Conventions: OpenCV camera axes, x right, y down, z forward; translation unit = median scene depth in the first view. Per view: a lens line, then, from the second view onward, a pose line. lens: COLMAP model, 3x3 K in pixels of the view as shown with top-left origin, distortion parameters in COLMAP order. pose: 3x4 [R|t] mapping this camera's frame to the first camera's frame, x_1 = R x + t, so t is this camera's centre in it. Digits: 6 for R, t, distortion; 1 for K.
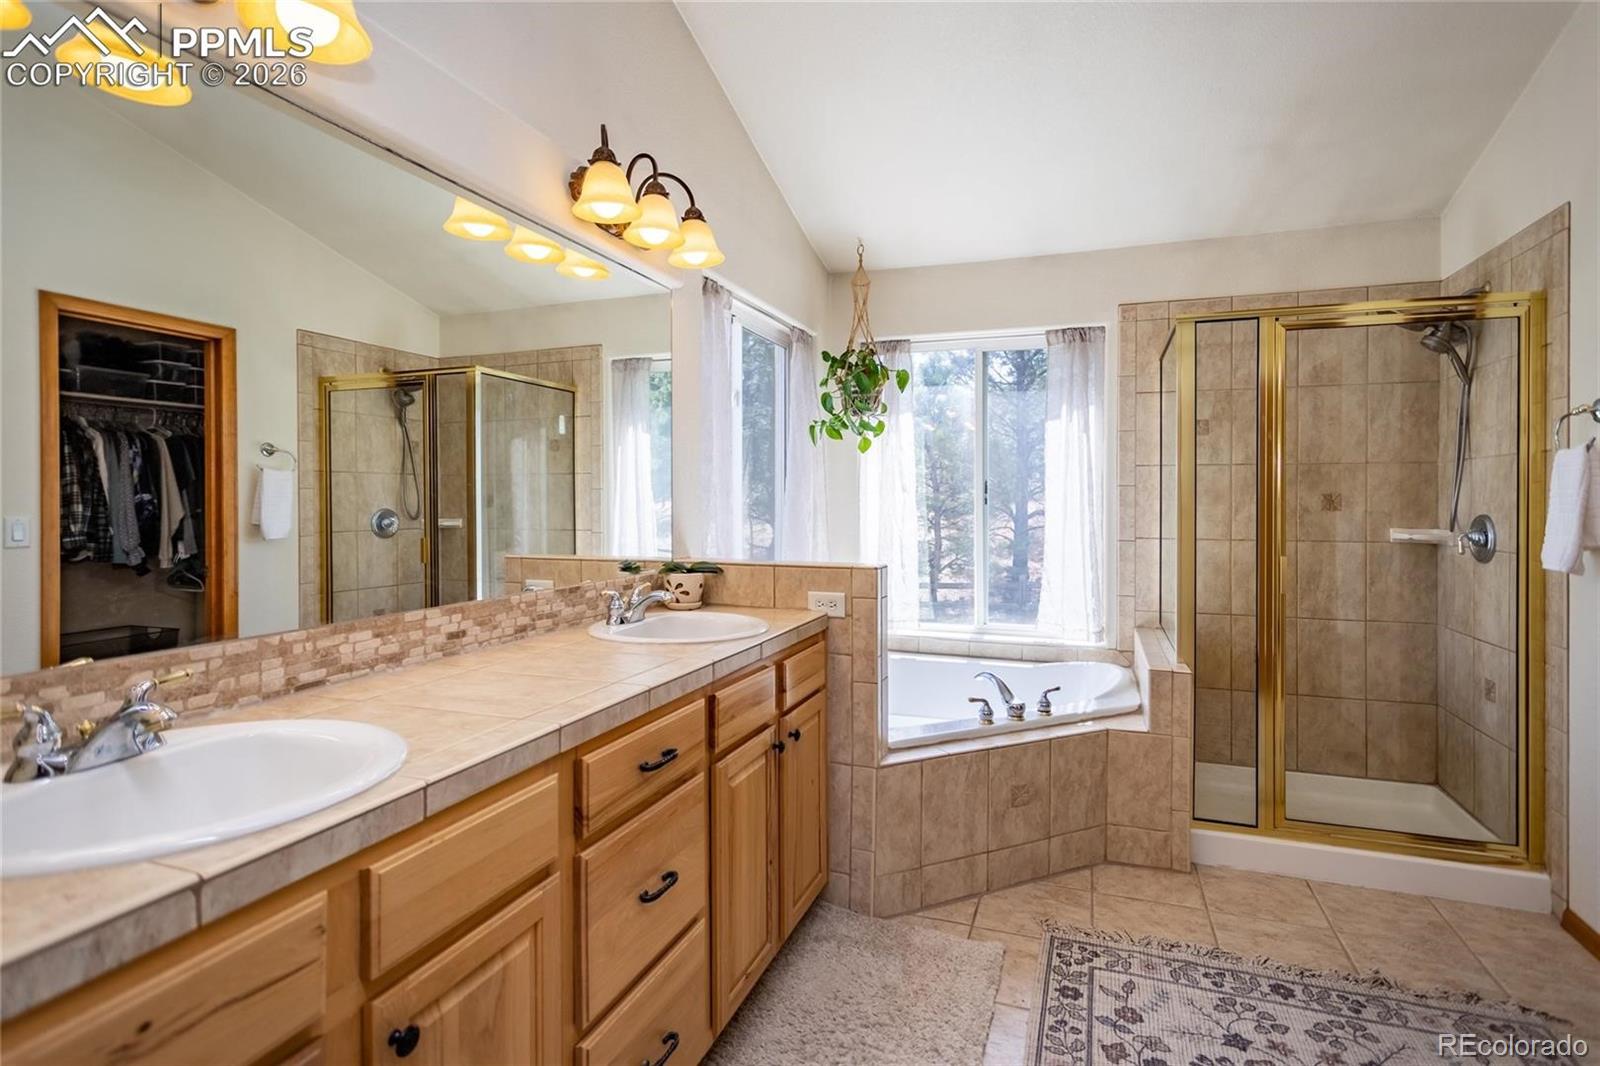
lens RADIAL K [[780.8, 0, 804.9], [0, 780.8, 510.4], [0, 0, 1]] dist [-0.039408, 0.000315]
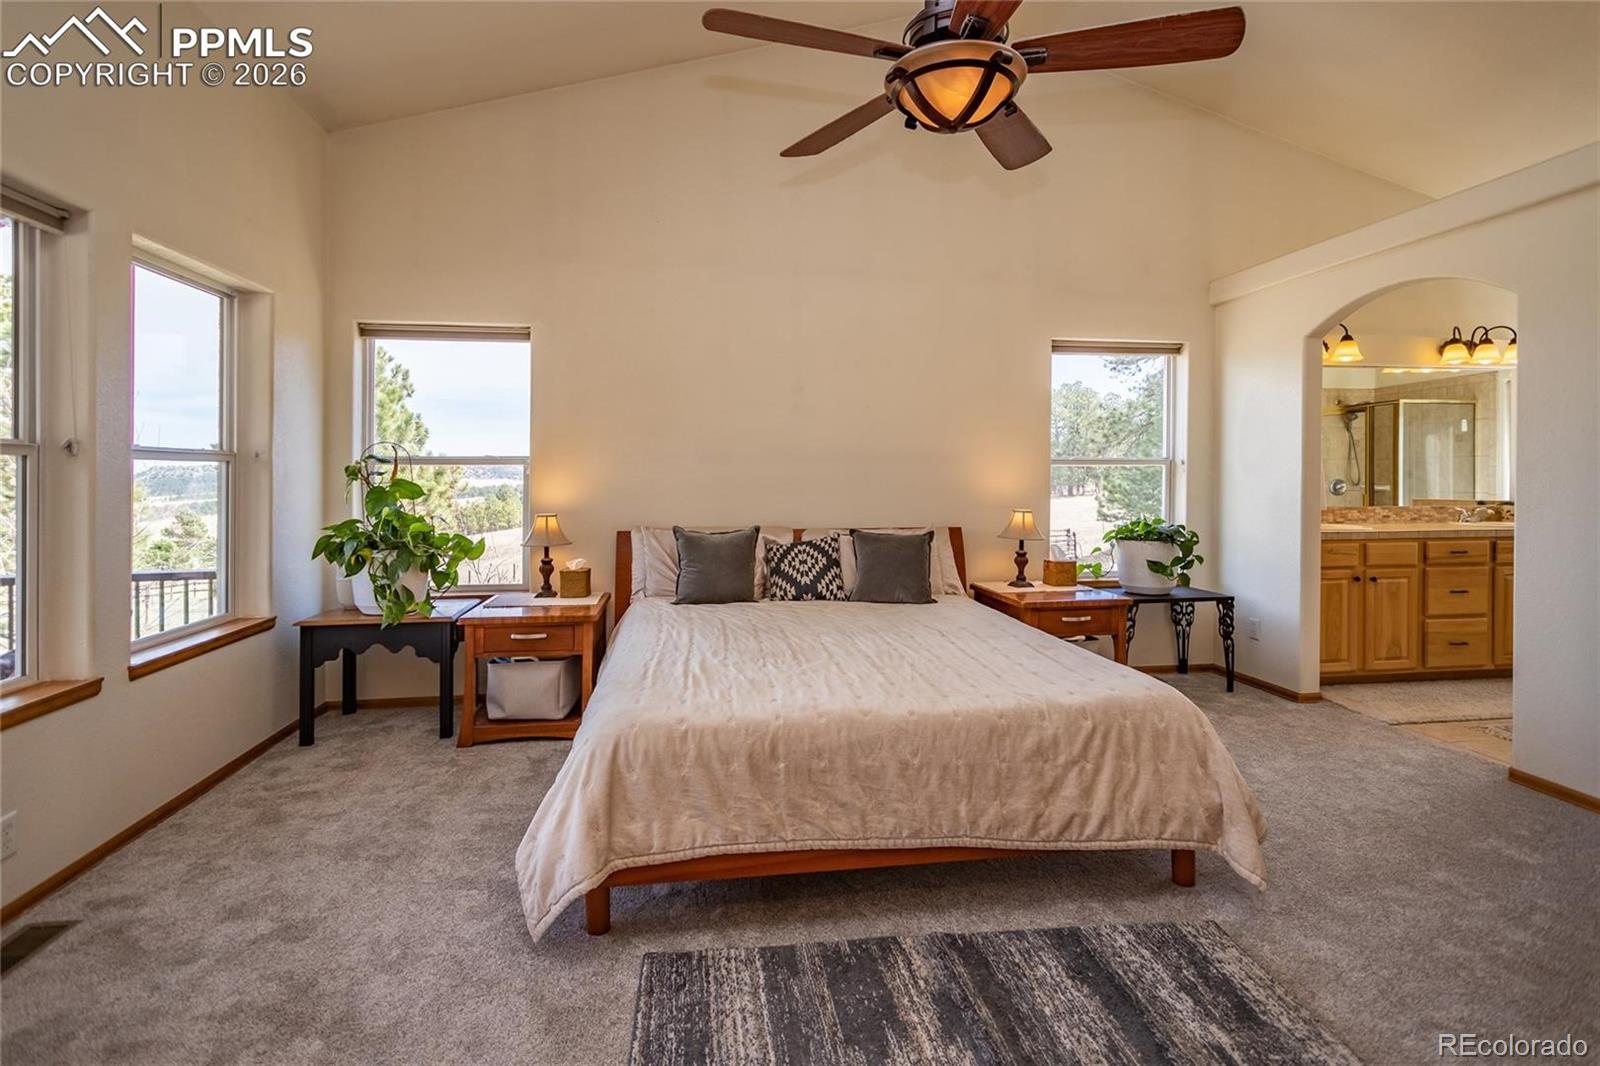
lens RADIAL K [[773.6, 0, 799.0], [0, 773.6, 488.8], [0, 0, 1]] dist [0.003999, 0.000906]
pose [[0.482120, 0.006774, -0.876079, 0.781220], [-0.007181, 0.999967, 0.003780, 0.040982], [0.876076, 0.004468, 0.482153, -1.762739]]
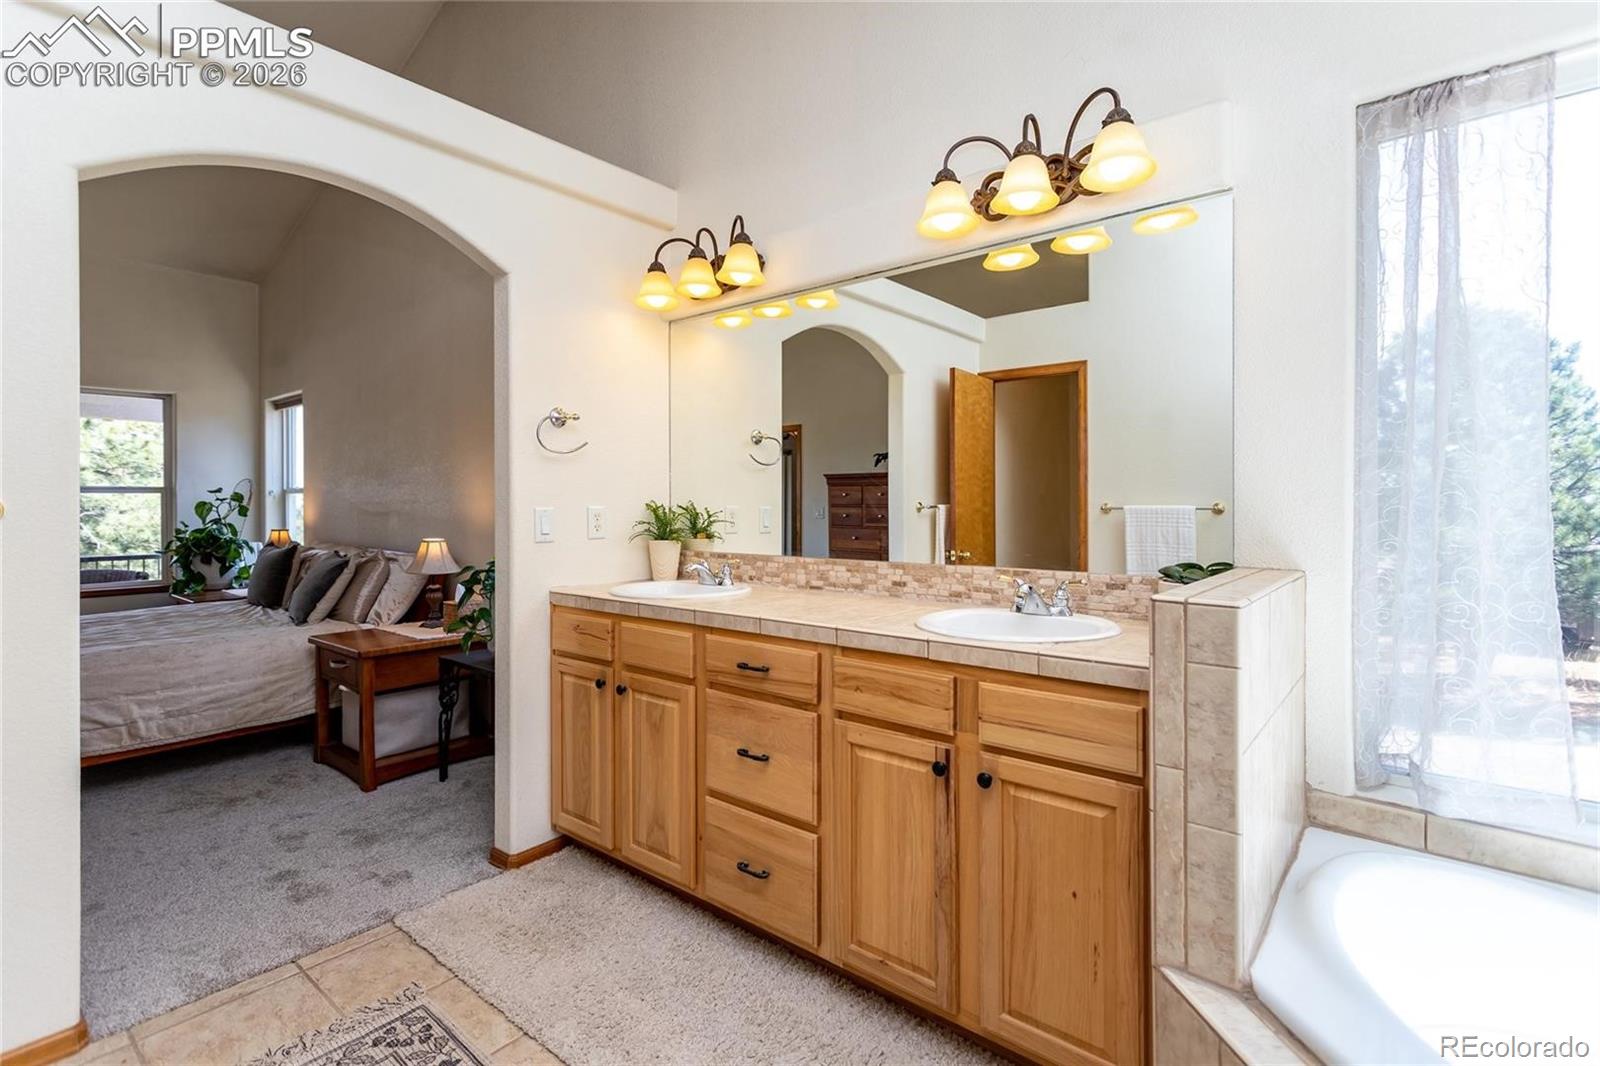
lens RADIAL K [[773.1, 0, 799.9], [0, 773.1, 471.4], [0, 0, 1]] dist [0.001977, 0.000645]
pose [[-0.345465, -0.026172, -0.938067, 0.699532], [-0.001322, 0.999624, -0.027403, -0.006863], [0.938431, -0.008226, -0.345370, 0.950095]]
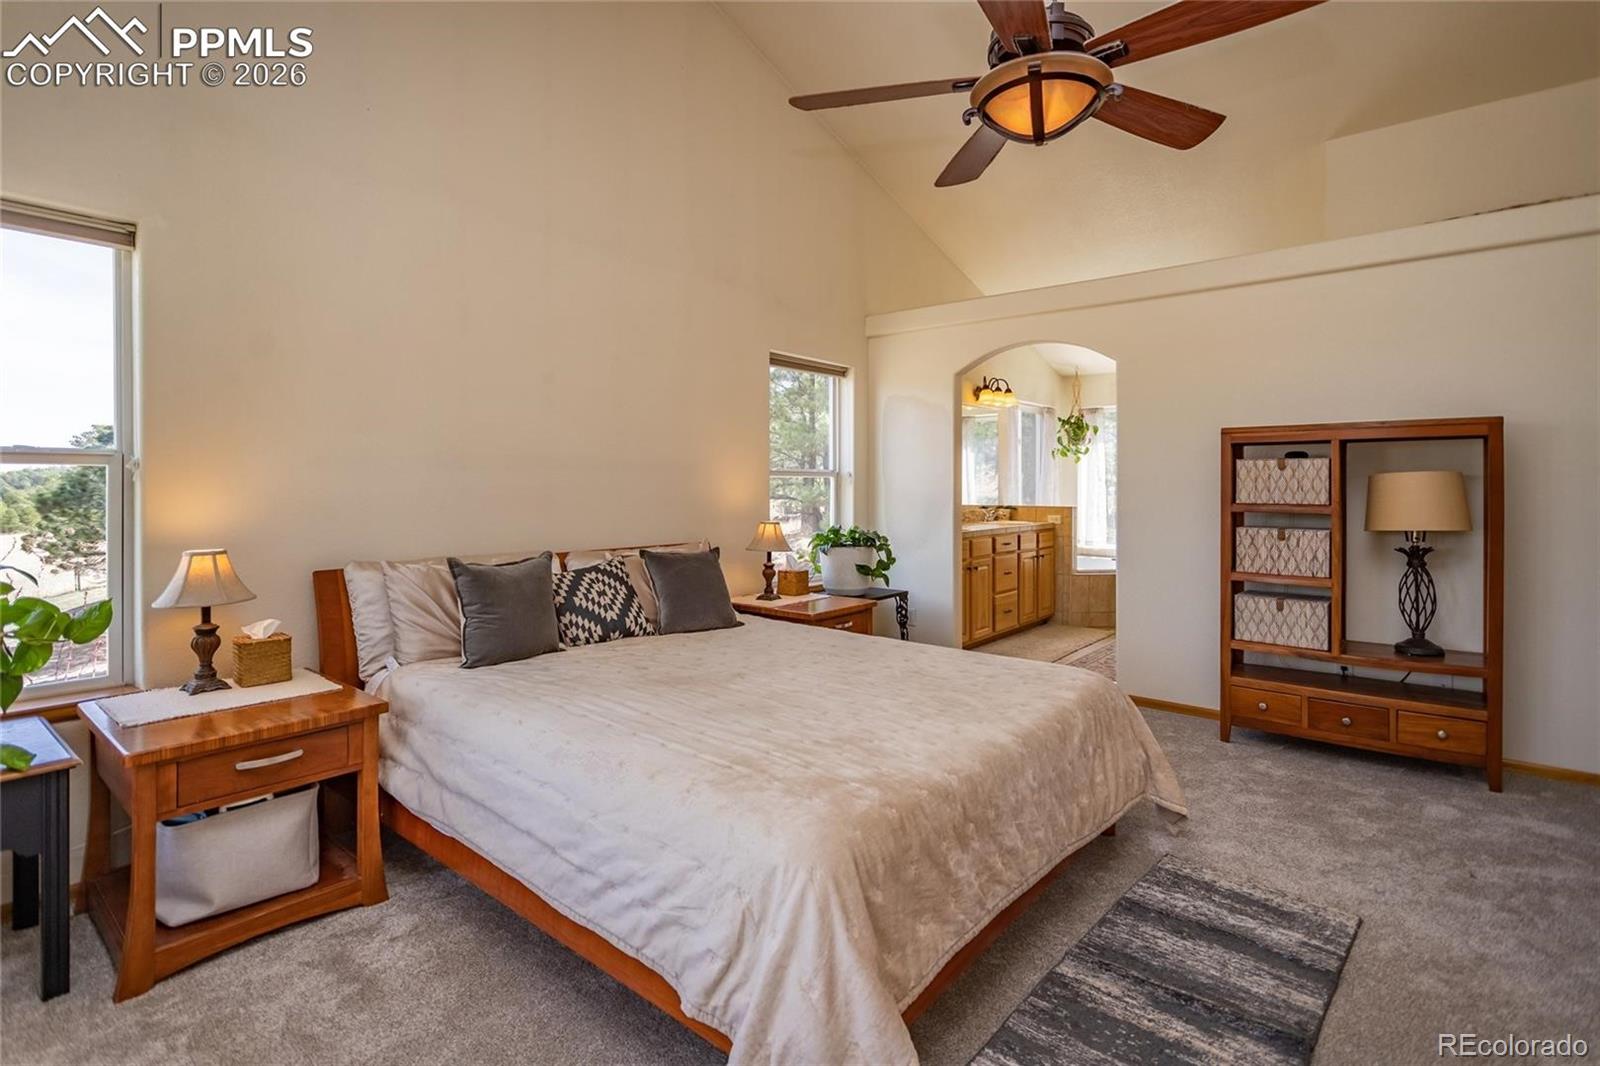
lens RADIAL K [[792.5, 0, 795.3], [0, 792.5, 493.2], [0, 0, 1]] dist [0.002765, 0.000832]
pose [[0.945203, 0.000539, -0.326483, 0.081494], [-0.001985, 0.999990, -0.004097, 0.035822], [0.326477, 0.004521, 0.945194, -2.152333]]
